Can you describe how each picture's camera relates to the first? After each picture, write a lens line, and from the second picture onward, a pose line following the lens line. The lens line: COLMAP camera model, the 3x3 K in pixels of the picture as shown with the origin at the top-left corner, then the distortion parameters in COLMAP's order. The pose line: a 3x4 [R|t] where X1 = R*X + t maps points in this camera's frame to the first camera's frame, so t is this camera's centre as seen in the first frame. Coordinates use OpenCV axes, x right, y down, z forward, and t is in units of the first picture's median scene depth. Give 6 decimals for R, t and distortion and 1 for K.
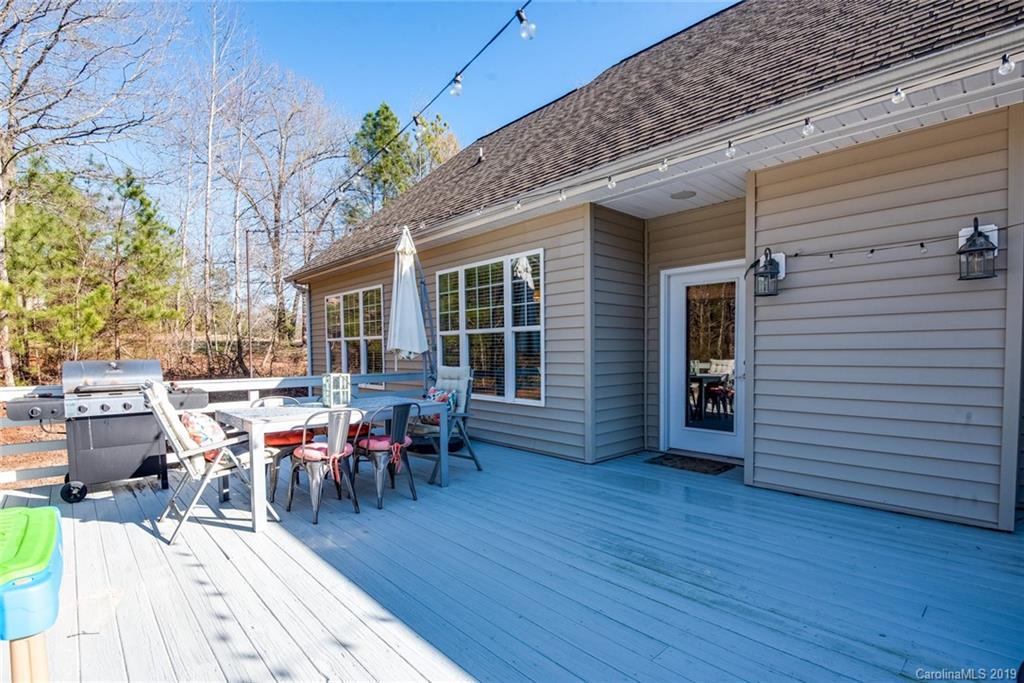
lens RADIAL K [[481.6, 0, 512.0], [0, 481.6, 341.5], [0, 0, 1]] dist [-0.027513, -0.000589]
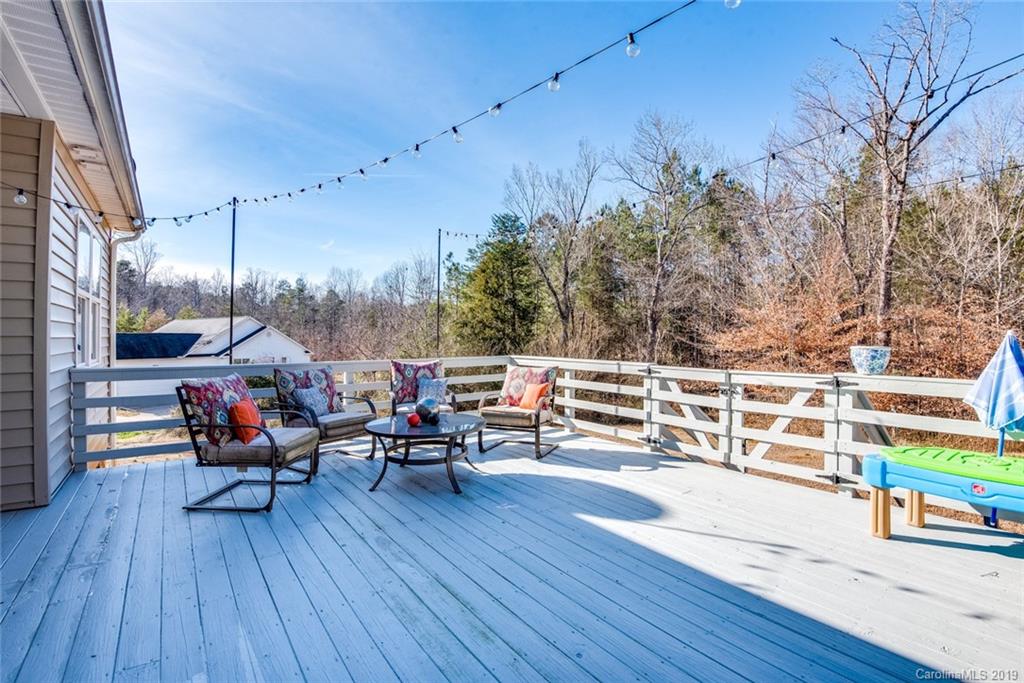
lens RADIAL K [[481.6, 0, 512.0], [0, 481.6, 341.5], [0, 0, 1]] dist [-0.027513, -0.000589]
pose [[-0.992027, 0.004174, 0.125959, 0.013190], [0.003403, 0.999974, -0.006336, 0.004610], [-0.125982, -0.005856, -0.992015, 0.233679]]
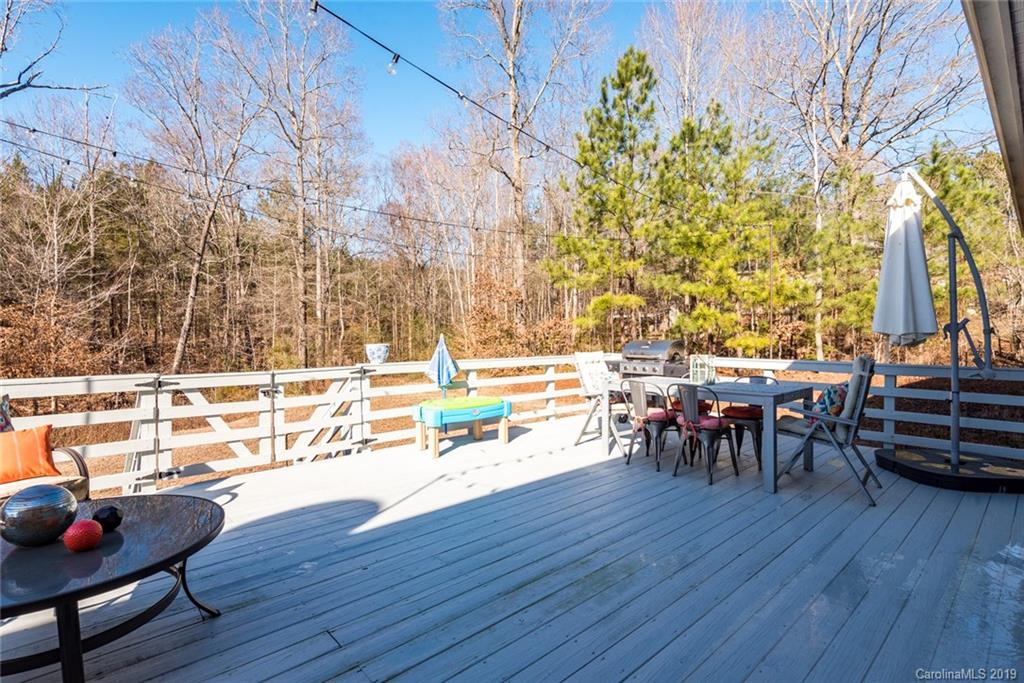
lens RADIAL K [[486.5, 0, 512.0], [0, 486.5, 341.5], [0, 0, 1]] dist [-0.001069, -0.000459]
pose [[0.005721, 0.017075, -0.999838, 0.163902], [0.019010, 0.999672, 0.017181, 0.001451], [0.999803, -0.019105, 0.005394, 0.116940]]
